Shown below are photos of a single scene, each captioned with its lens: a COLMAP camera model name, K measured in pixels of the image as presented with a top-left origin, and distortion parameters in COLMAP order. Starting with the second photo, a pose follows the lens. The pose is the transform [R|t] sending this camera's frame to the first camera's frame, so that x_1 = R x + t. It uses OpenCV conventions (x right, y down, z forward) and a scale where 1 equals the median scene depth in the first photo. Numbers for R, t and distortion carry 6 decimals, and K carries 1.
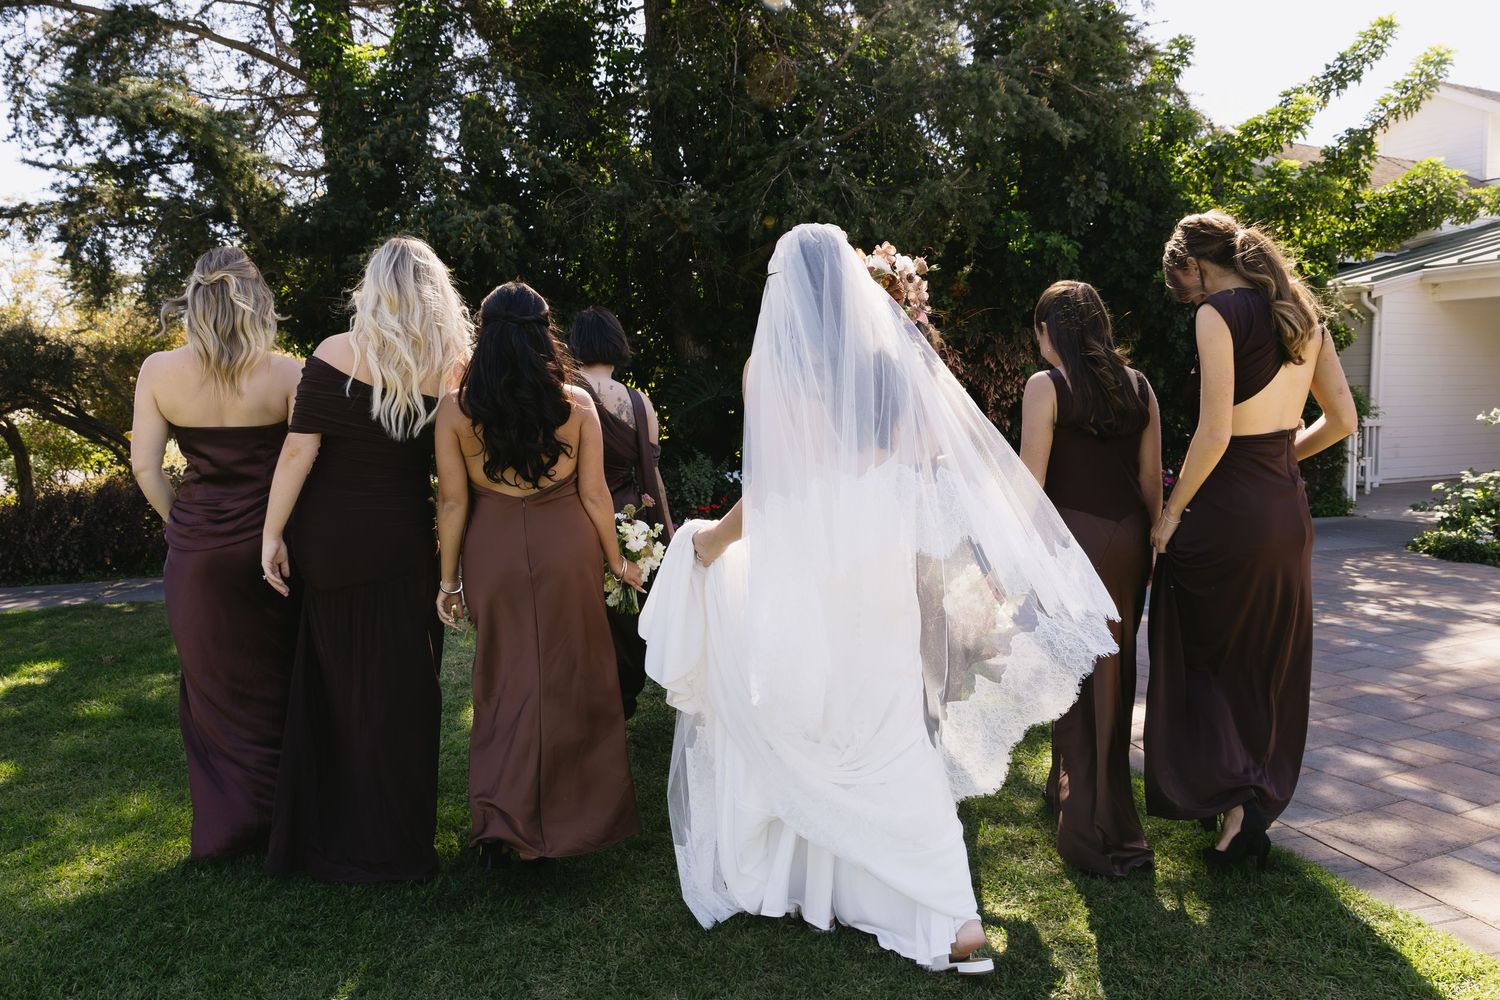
lens RADIAL K [[1144.4, 0, 750.5], [0, 1144.4, 518.1], [0, 0, 1]] dist [-0.006074, -0.000409]
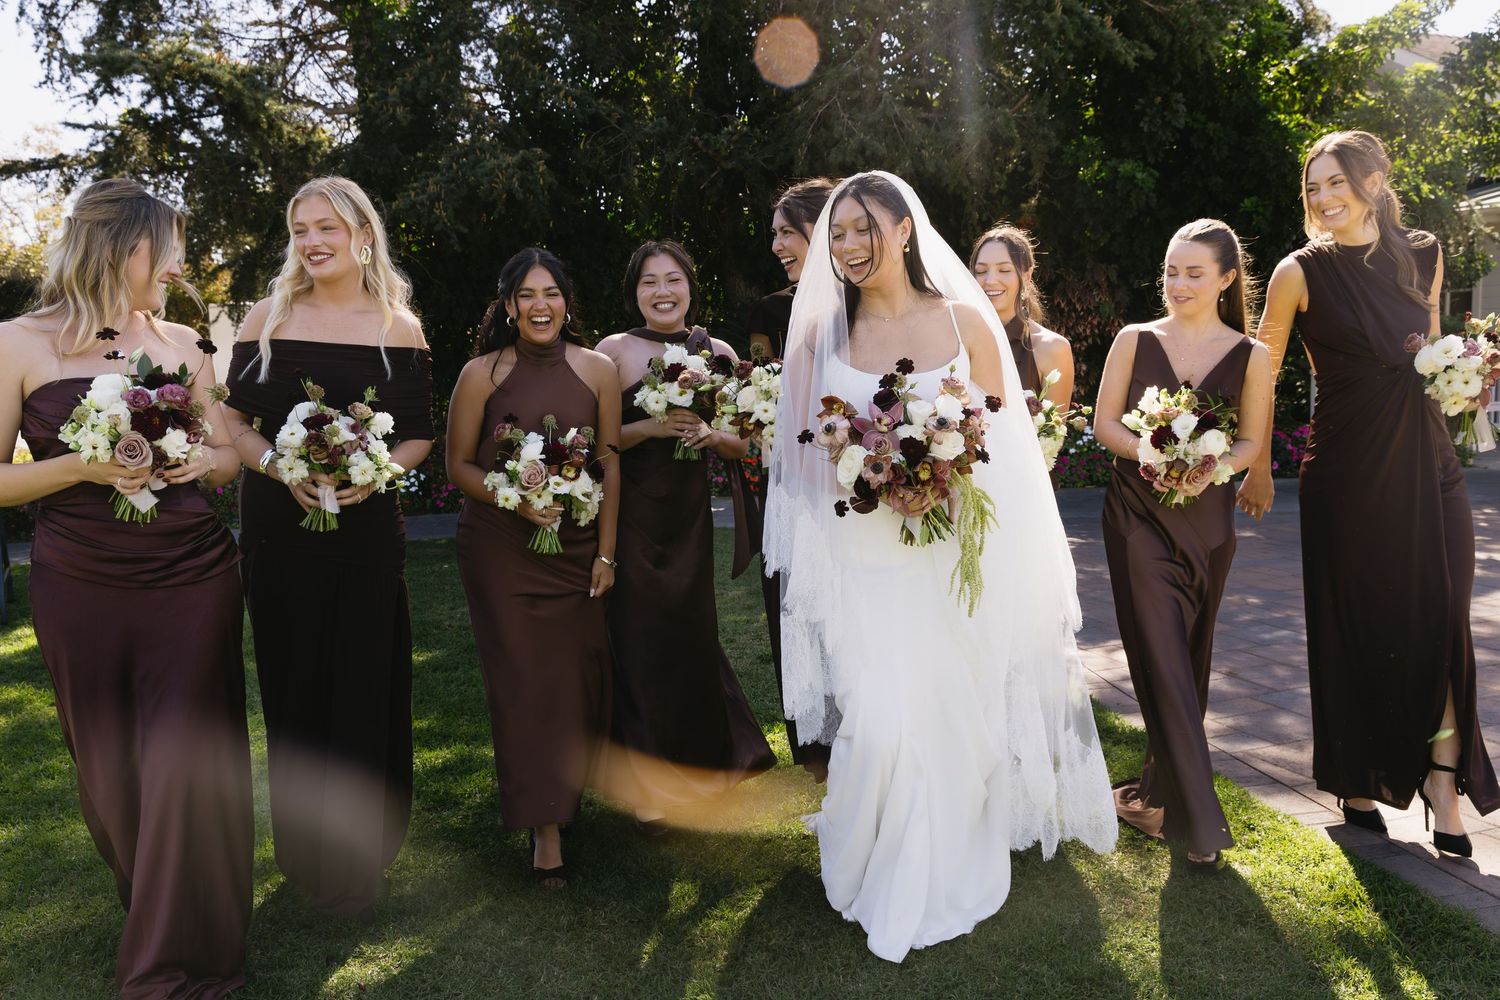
lens RADIAL K [[1339.2, 0, 743.8], [0, 1339.2, 525.8], [0, 0, 1]] dist [0.000144, -0.010124]
pose [[0.996581, 0.000300, -0.082626, 0.046790], [0.002754, 0.999317, 0.036844, 0.004650], [0.082581, -0.036946, 0.995899, -0.112070]]
